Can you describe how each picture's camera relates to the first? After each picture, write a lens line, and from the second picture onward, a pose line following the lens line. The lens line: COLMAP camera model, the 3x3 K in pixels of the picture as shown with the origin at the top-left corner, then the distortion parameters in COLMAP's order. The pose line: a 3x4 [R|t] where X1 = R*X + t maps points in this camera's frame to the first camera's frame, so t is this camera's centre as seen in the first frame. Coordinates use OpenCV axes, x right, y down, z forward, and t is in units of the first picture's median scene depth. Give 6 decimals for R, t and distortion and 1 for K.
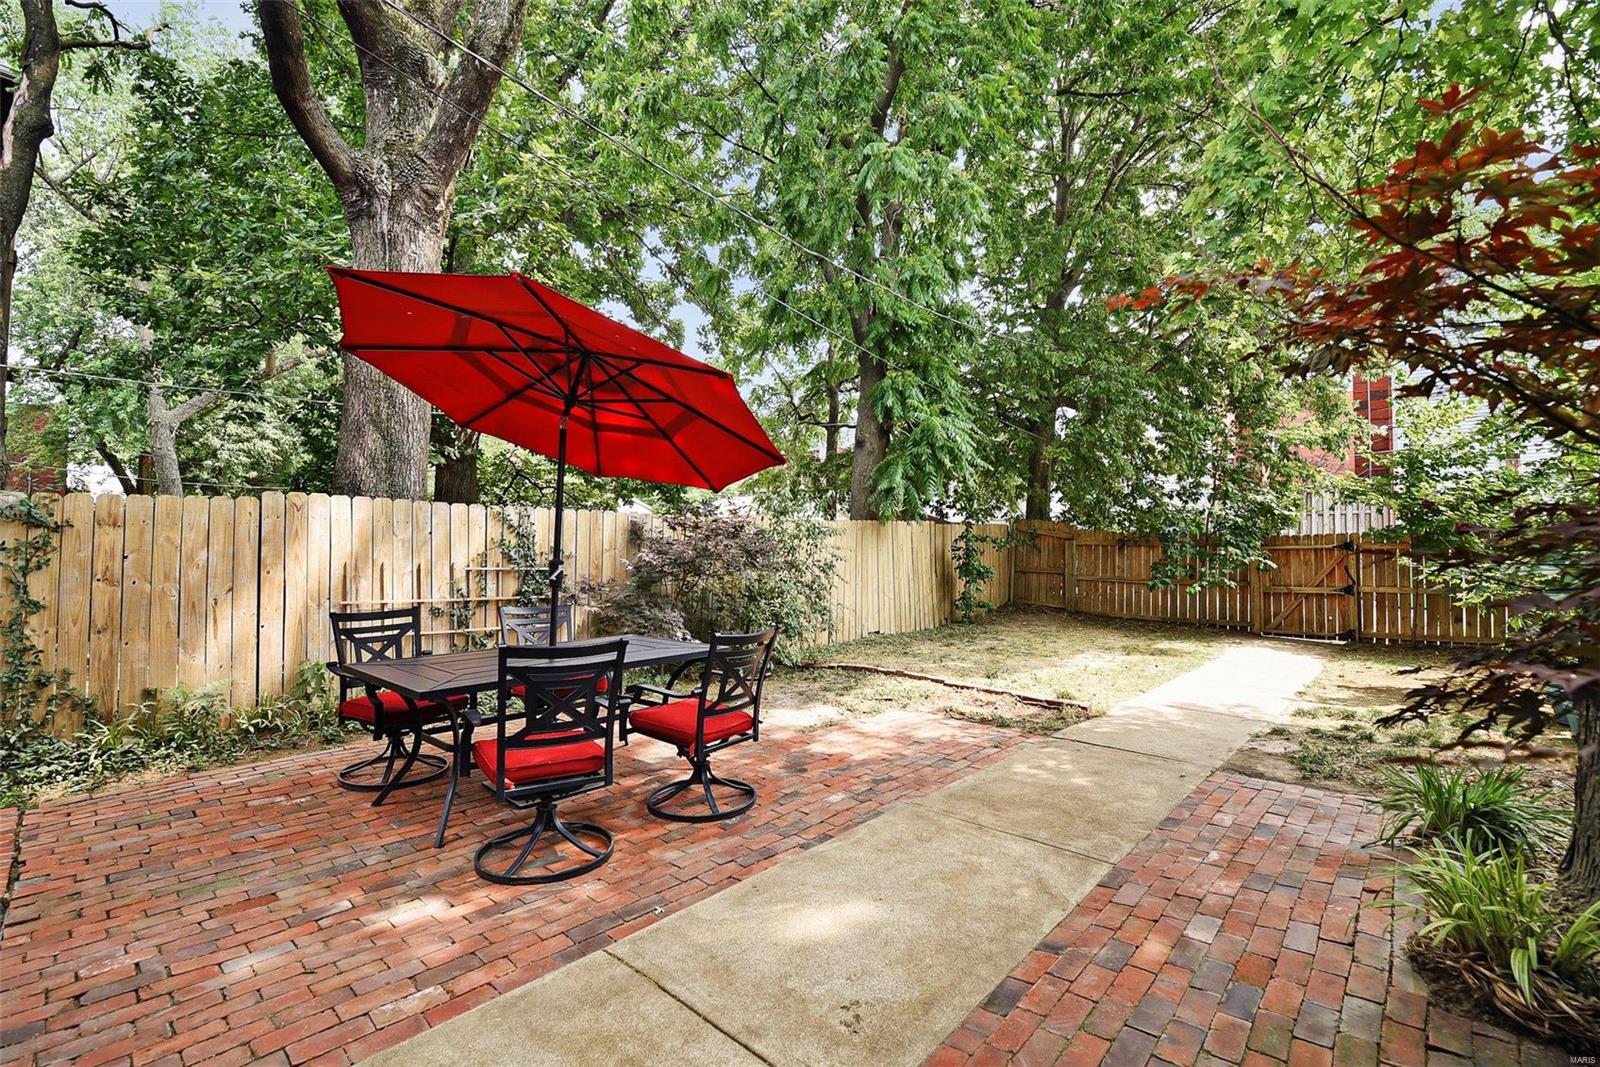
lens RADIAL K [[703.6, 0, 773.6], [0, 703.6, 534.2], [0, 0, 1]] dist [-0.014550, -0.000134]
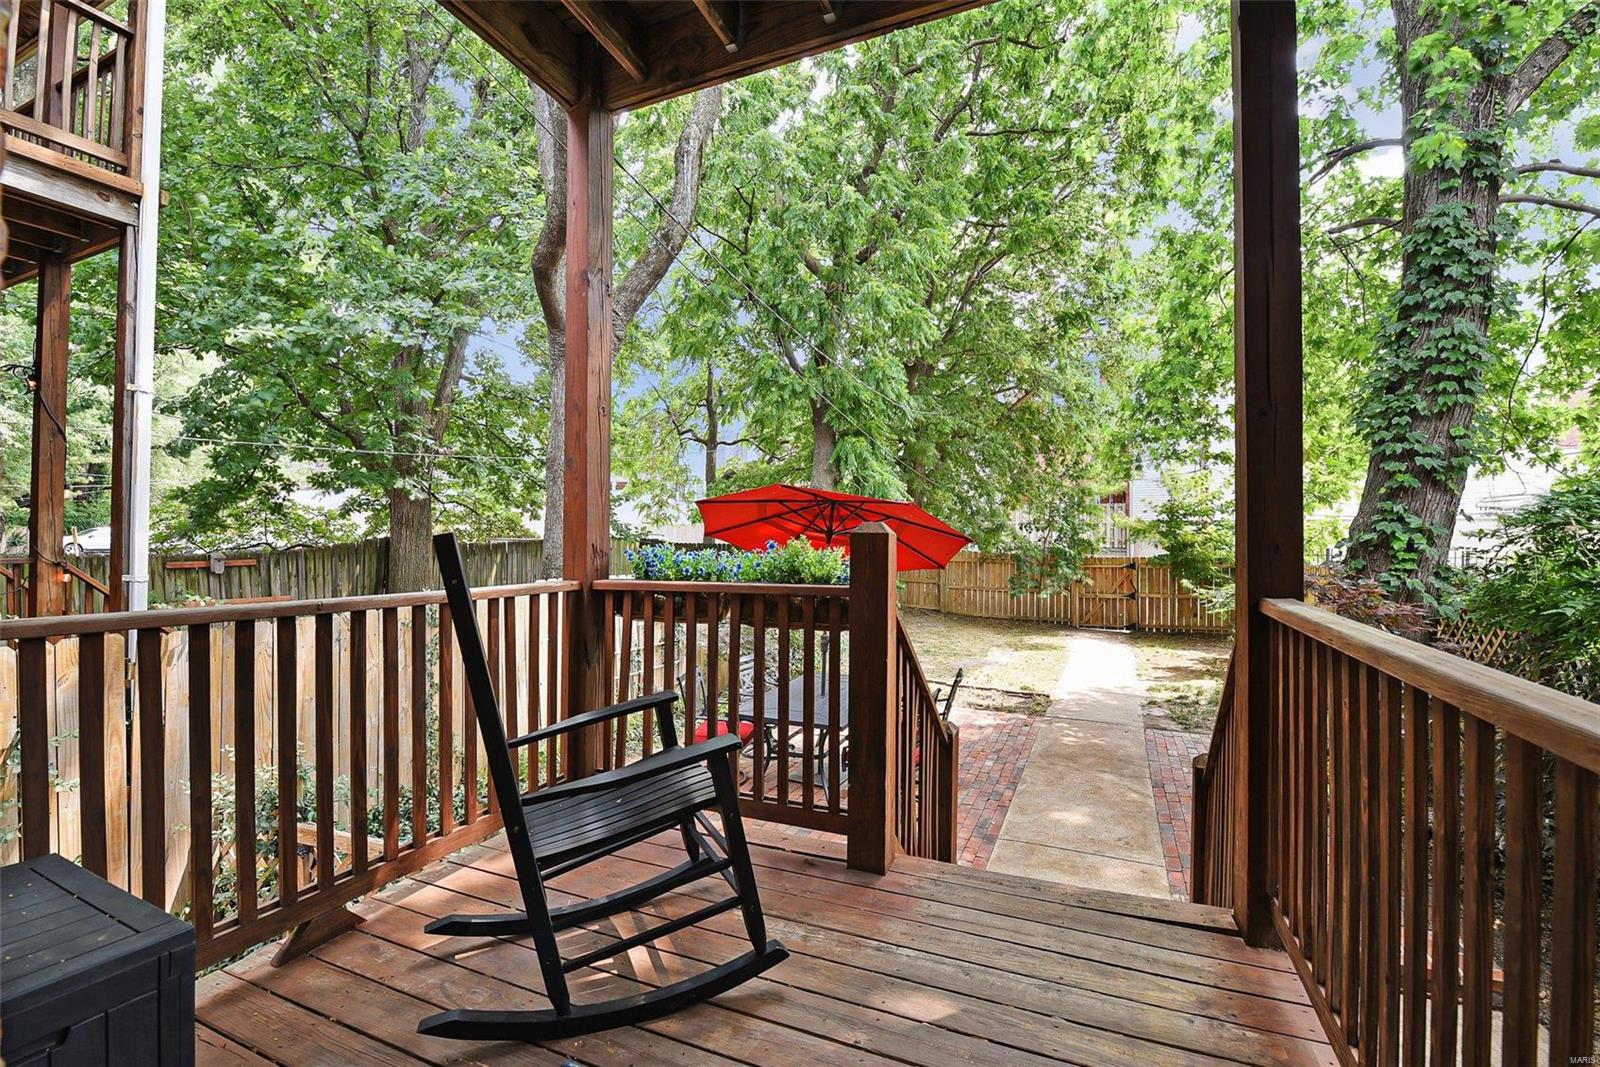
lens RADIAL K [[703.6, 0, 773.6], [0, 703.6, 534.2], [0, 0, 1]] dist [-0.014550, -0.000134]
pose [[0.954017, -0.005322, 0.299705, -0.373566], [-0.002164, 0.999694, 0.024641, -0.094188], [-0.299744, -0.024156, 0.953714, -0.195785]]
